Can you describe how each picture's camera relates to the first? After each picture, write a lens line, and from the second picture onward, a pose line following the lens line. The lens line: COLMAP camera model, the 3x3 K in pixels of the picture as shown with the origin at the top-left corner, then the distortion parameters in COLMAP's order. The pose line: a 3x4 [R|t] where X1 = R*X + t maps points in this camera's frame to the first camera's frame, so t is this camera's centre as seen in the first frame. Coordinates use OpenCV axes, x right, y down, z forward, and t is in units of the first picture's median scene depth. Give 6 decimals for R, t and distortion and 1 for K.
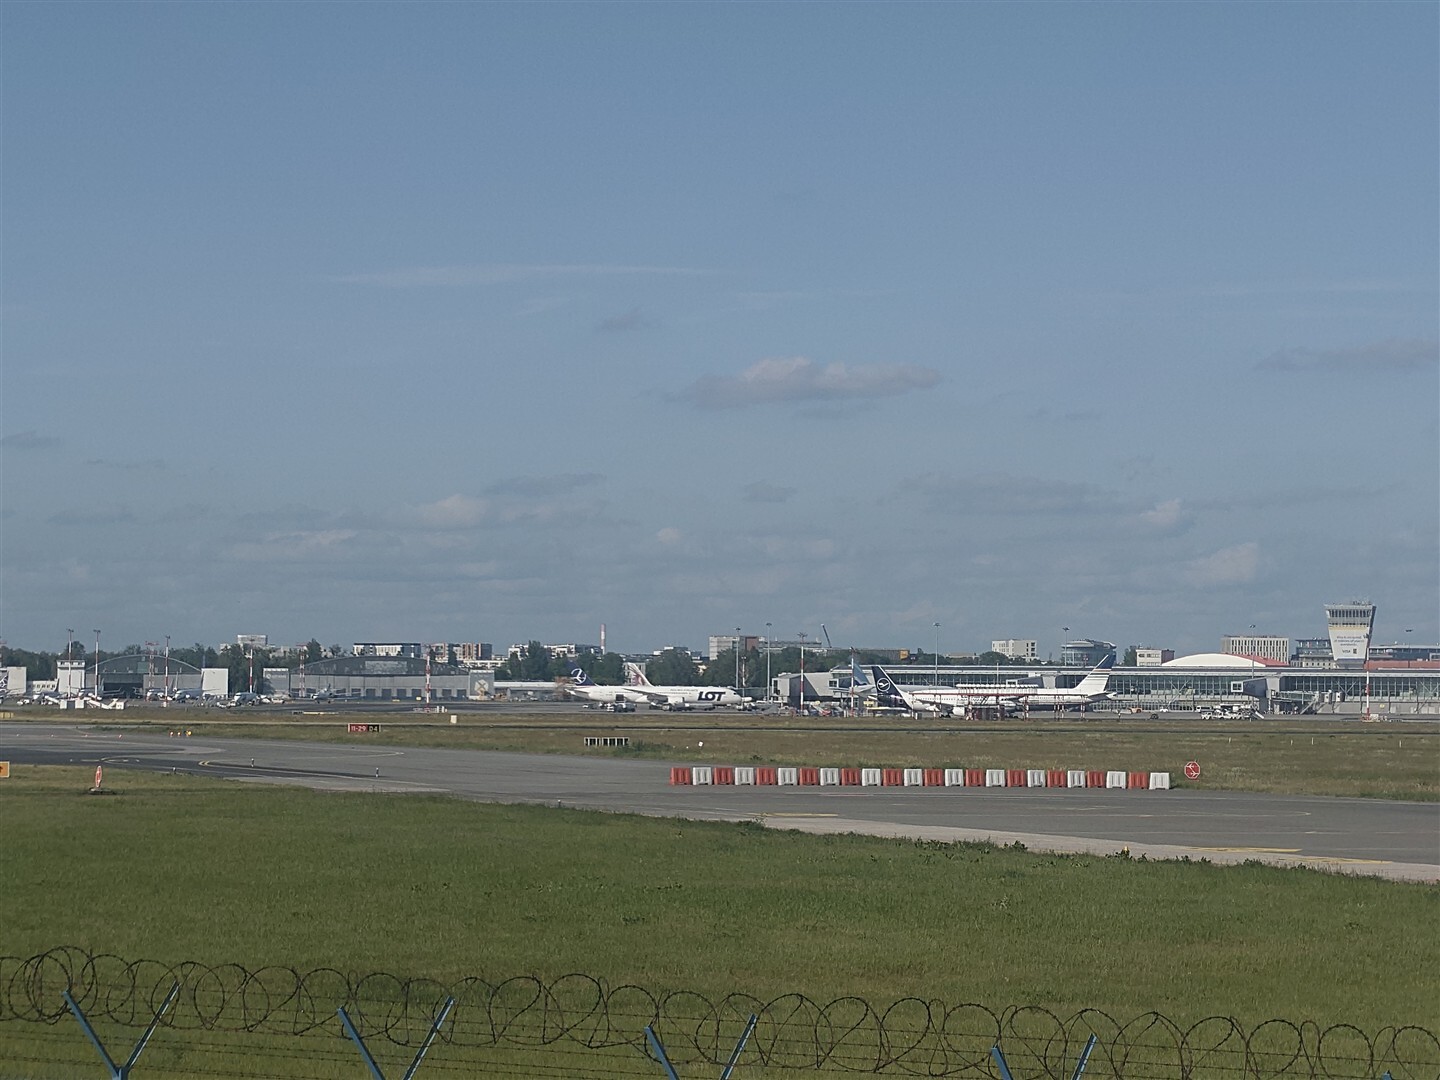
lens RADIAL K [[1101.2, 0, 717.4], [0, 1101.2, 536.4], [0, 0, 1]] dist [0.015271, -0.004132]
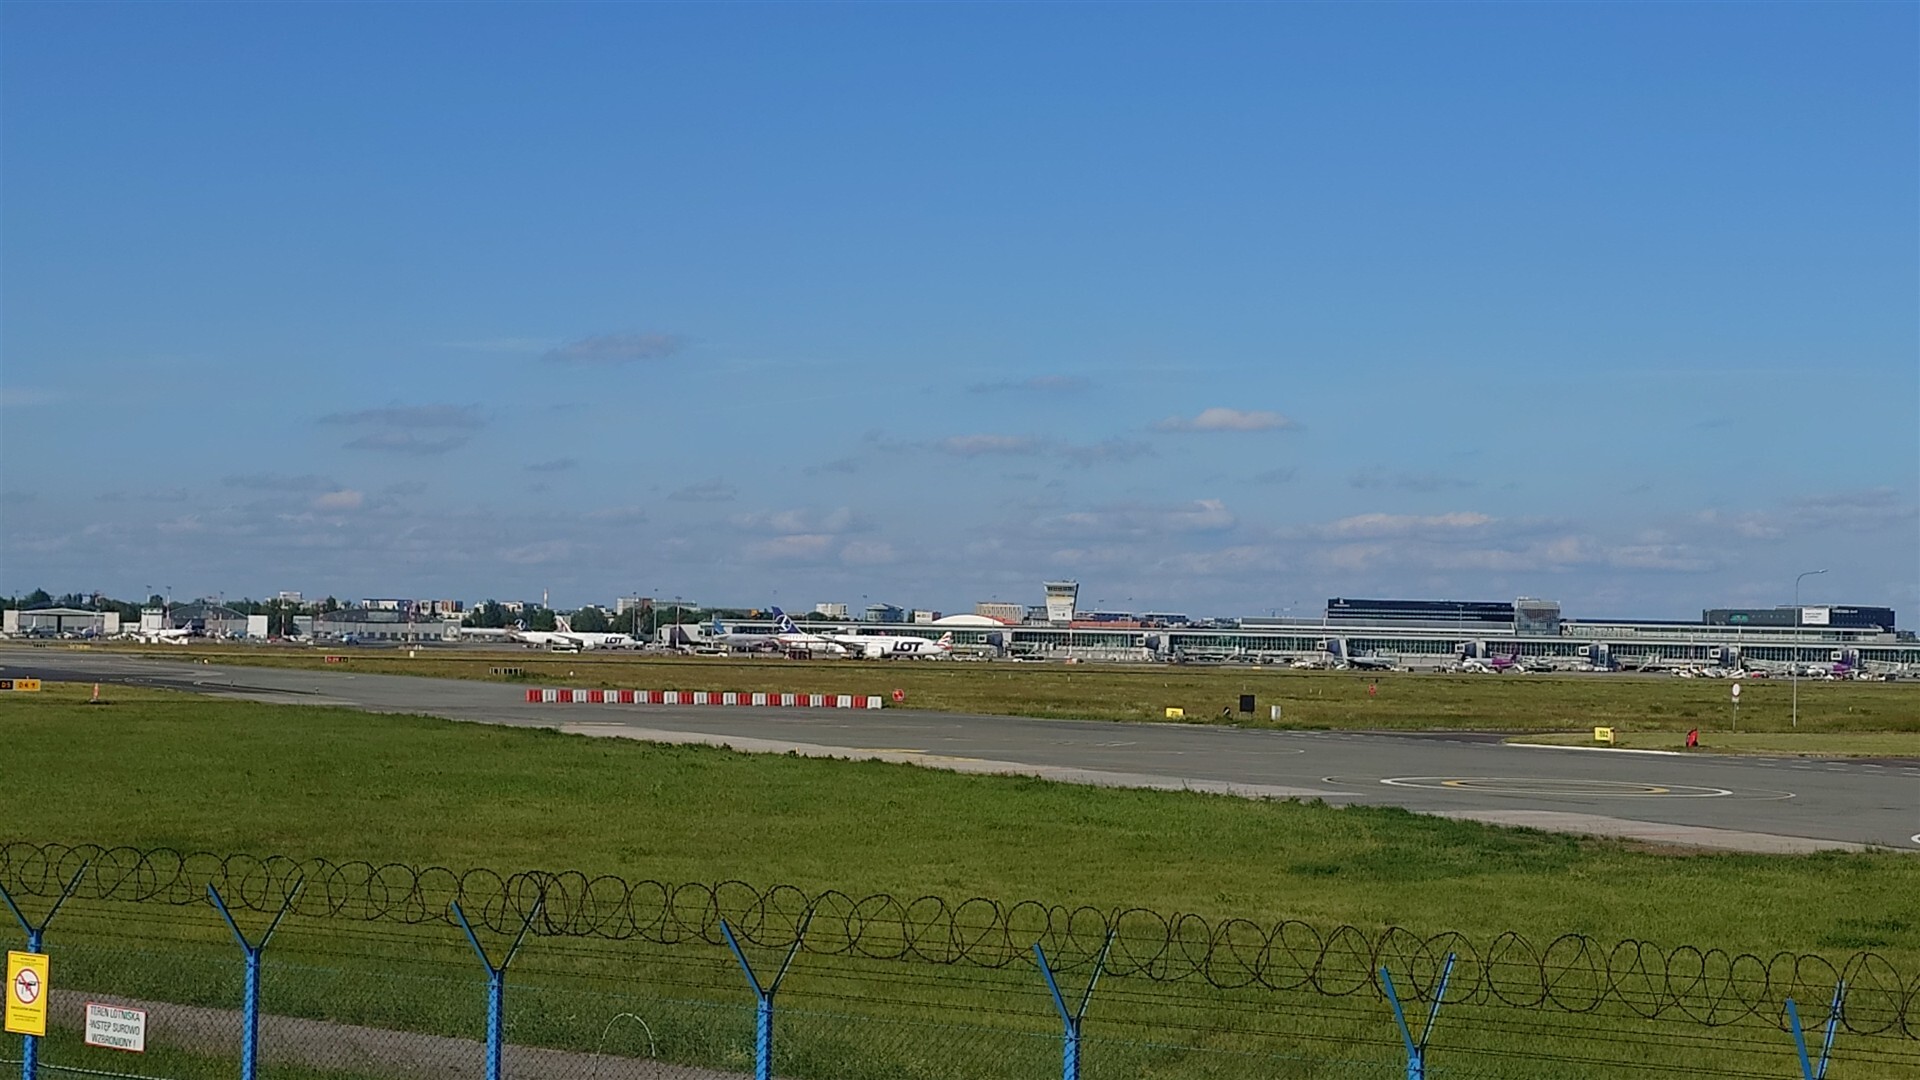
lens RADIAL K [[765.3, 0, 973.7], [0, 765.3, 507.6], [0, 0, 1]] dist [0.009515, -0.000239]
pose [[0.999504, 0.018979, 0.025132, 0.427600], [-0.018005, 0.999099, -0.038440, 0.003742], [-0.025839, 0.037969, 0.998945, -0.005946]]
